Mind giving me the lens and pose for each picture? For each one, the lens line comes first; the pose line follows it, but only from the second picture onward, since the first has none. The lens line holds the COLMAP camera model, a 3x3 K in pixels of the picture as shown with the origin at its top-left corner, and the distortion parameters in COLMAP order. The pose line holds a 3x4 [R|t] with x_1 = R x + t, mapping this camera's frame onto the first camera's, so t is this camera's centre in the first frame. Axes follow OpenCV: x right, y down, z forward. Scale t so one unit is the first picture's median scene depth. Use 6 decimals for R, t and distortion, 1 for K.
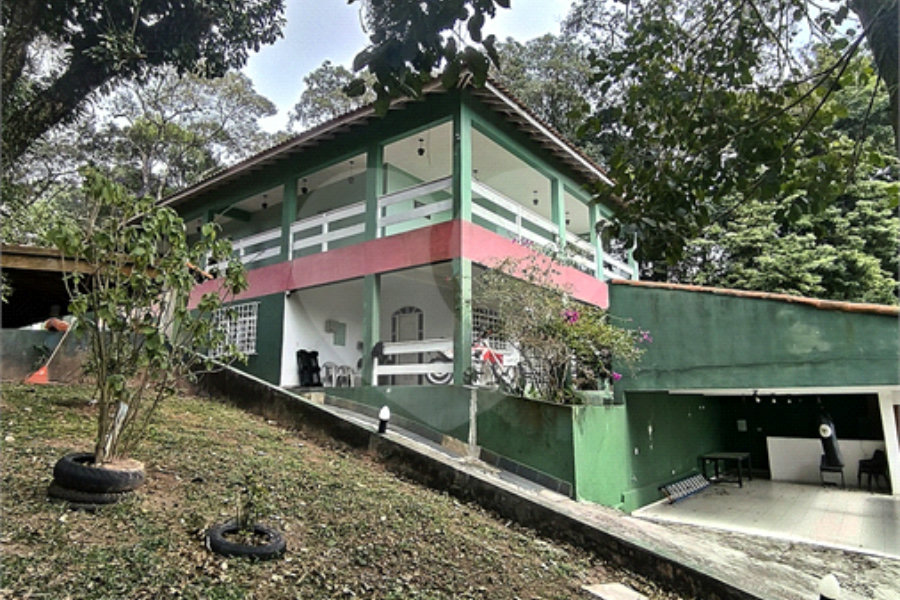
lens RADIAL K [[555.4, 0, 450.0], [0, 555.4, 300.0], [0, 0, 1]] dist [-0.064249, 0.061320]
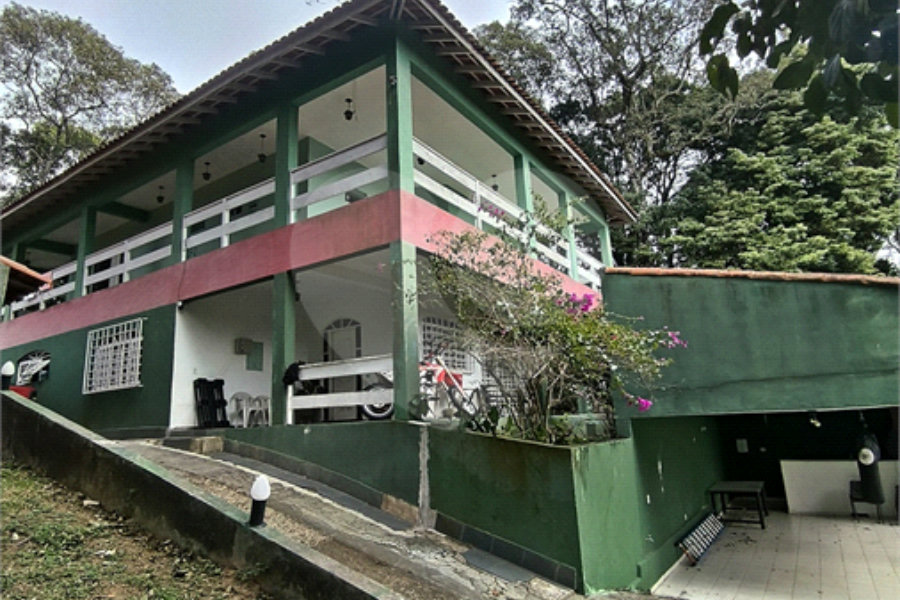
lens RADIAL K [[555.4, 0, 450.0], [0, 555.4, 300.0], [0, 0, 1]] dist [-0.064249, 0.061320]
pose [[0.996154, -0.028989, 0.082685, 0.016351], [0.031987, 0.998869, -0.035171, 0.020175], [-0.081572, 0.037681, 0.995955, 0.215804]]
